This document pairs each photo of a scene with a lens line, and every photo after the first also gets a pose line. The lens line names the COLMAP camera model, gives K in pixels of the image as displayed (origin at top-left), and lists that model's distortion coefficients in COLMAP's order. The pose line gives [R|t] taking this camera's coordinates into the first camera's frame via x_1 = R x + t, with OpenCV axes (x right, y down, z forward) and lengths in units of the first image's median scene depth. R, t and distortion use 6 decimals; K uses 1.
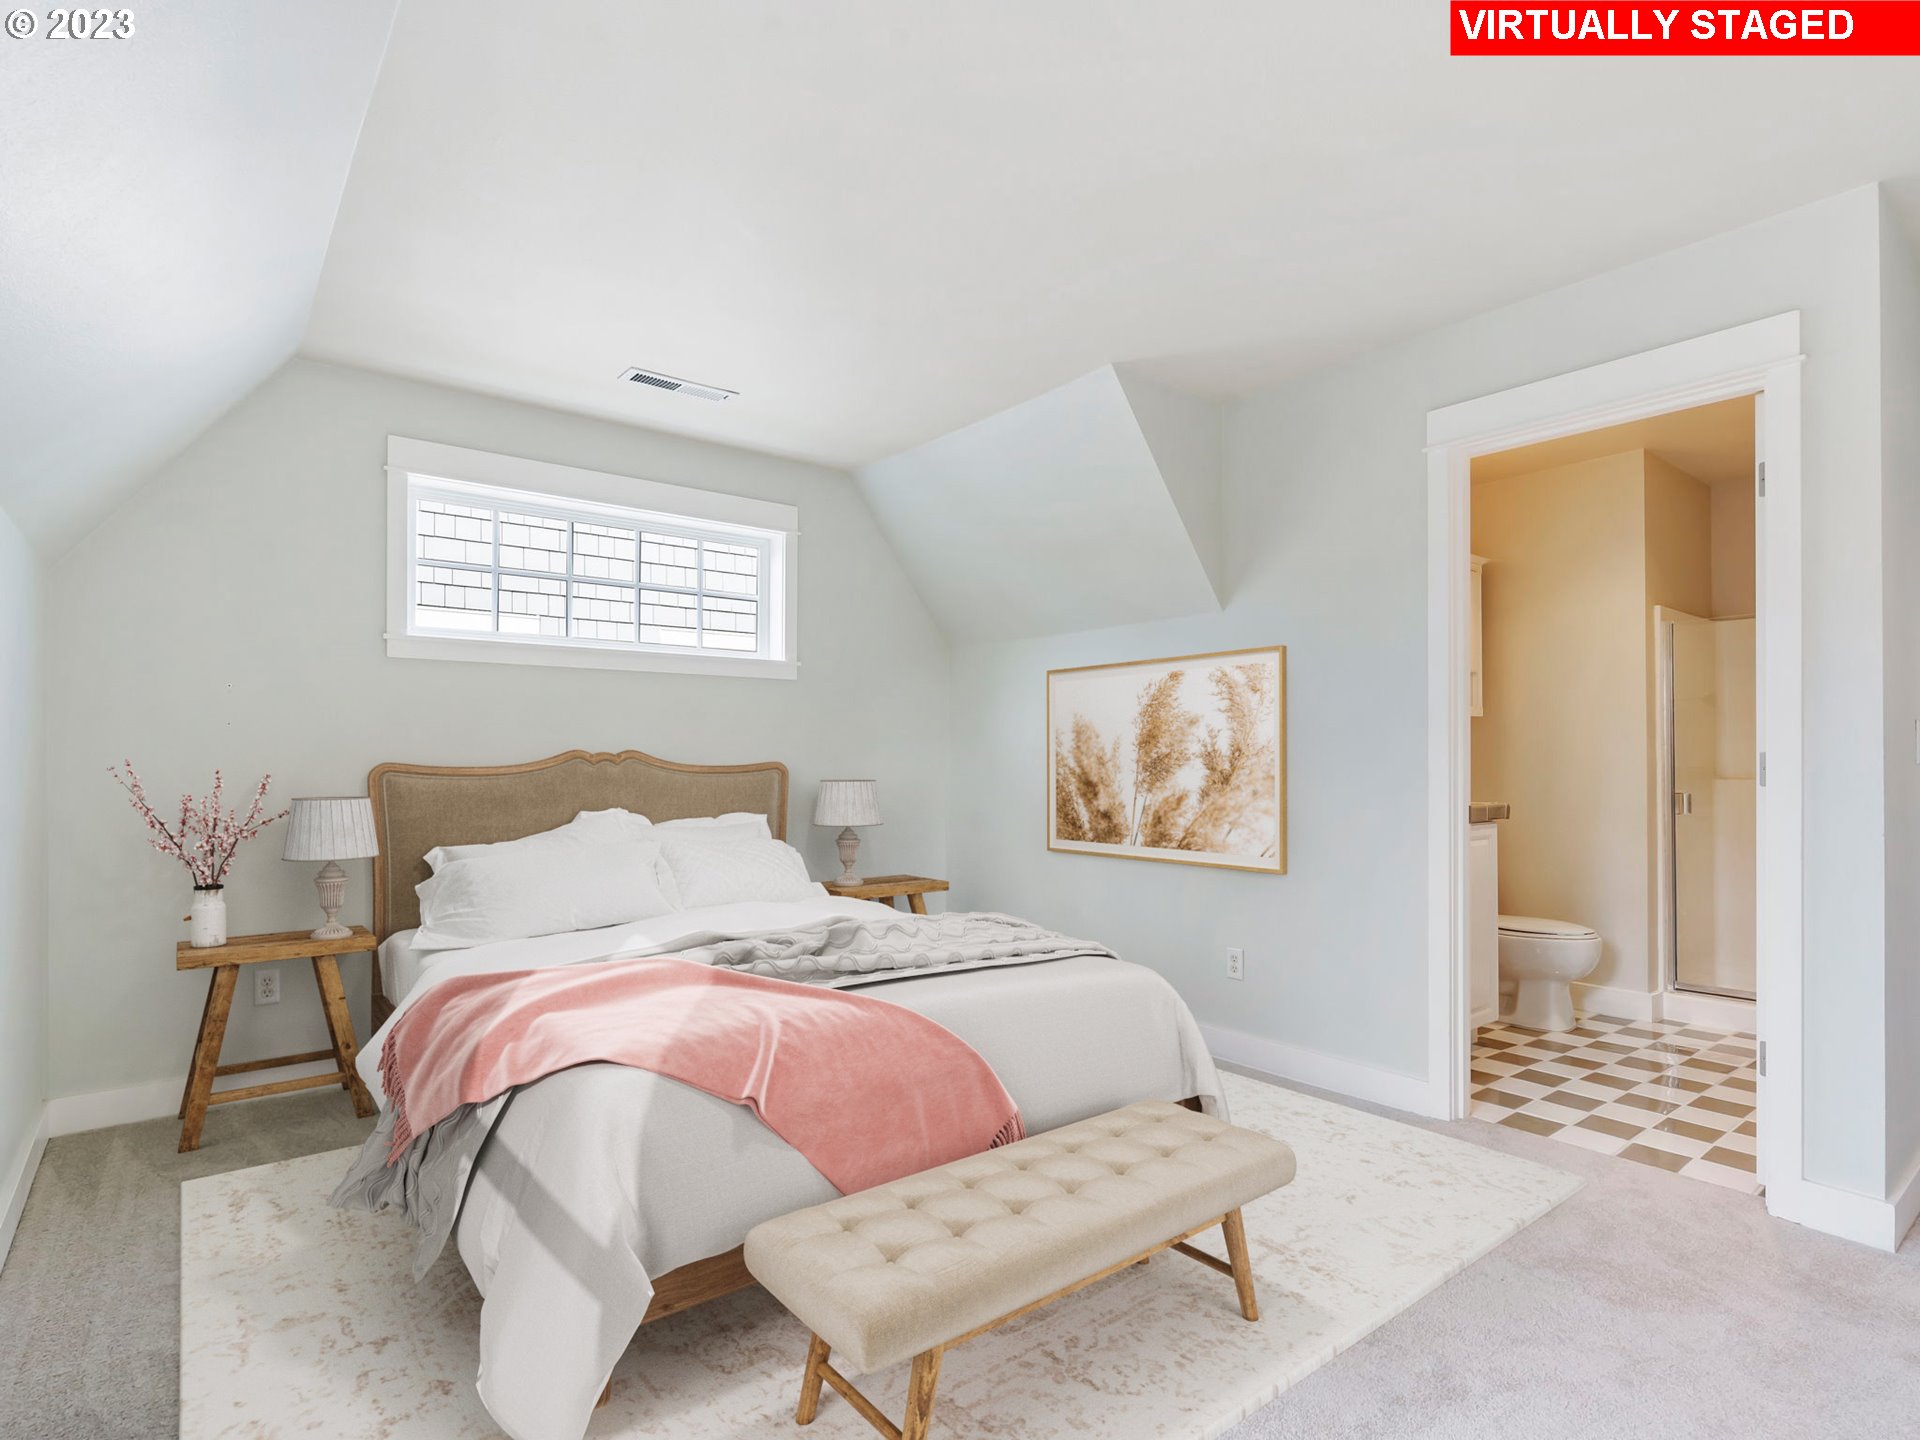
lens RADIAL K [[988.5, 0, 961.4], [0, 988.5, 760.9], [0, 0, 1]] dist [-0.001487, -0.000211]
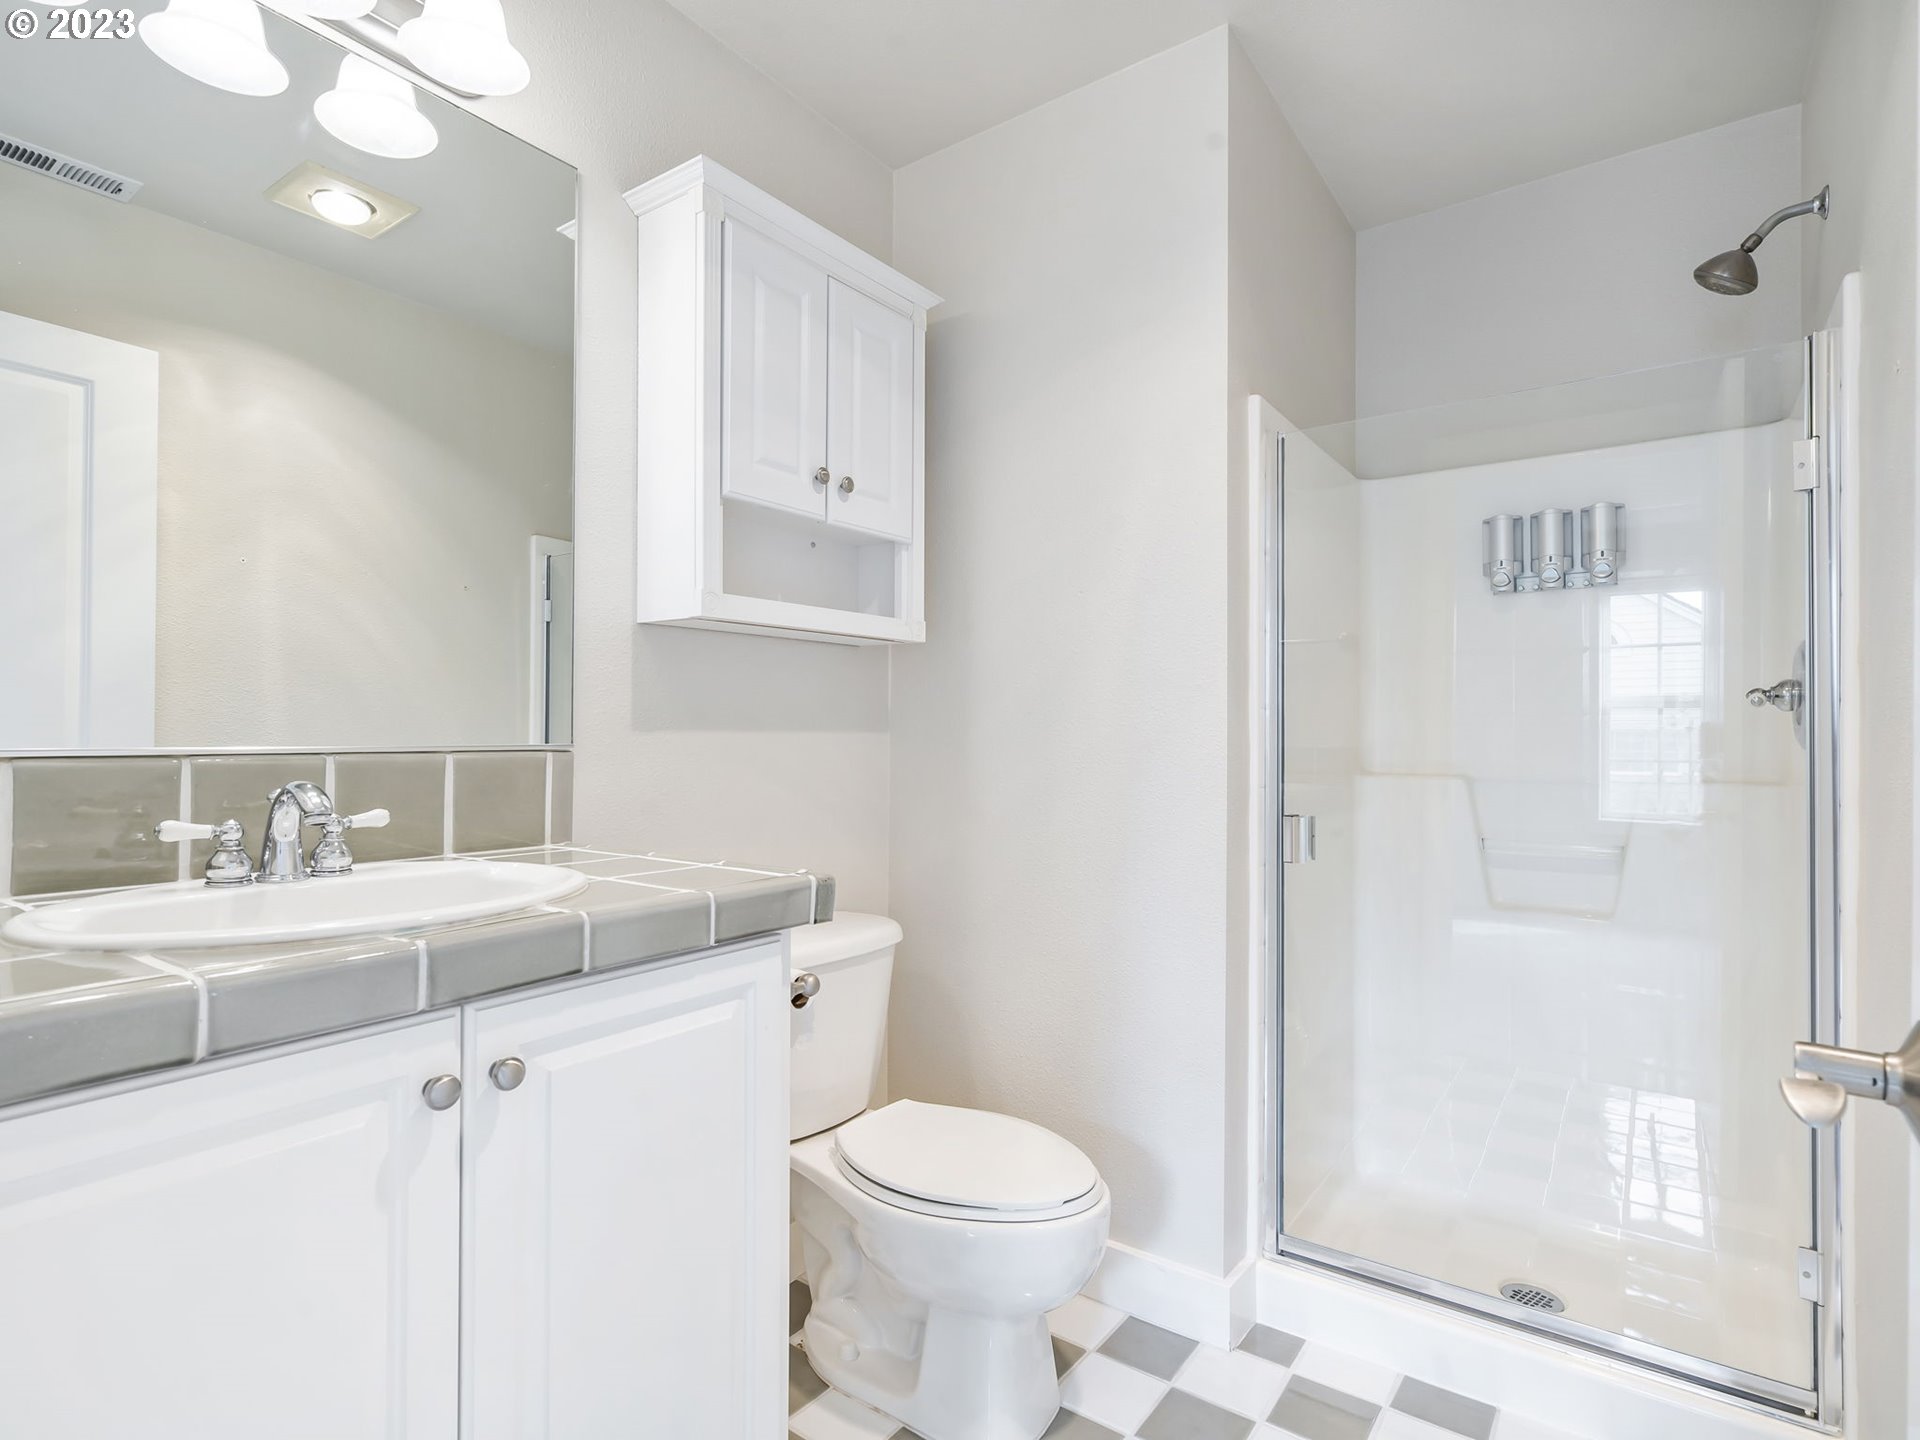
lens RADIAL K [[997.8, 0, 960.0], [0, 997.8, 720.0], [0, 0, 1]] dist [0.000571, 0.000197]
pose [[0.961669, 0.015574, 0.273769, 0.454523], [-0.014573, 0.999878, -0.005689, -0.007263], [-0.273824, 0.001481, 0.961779, 0.601634]]
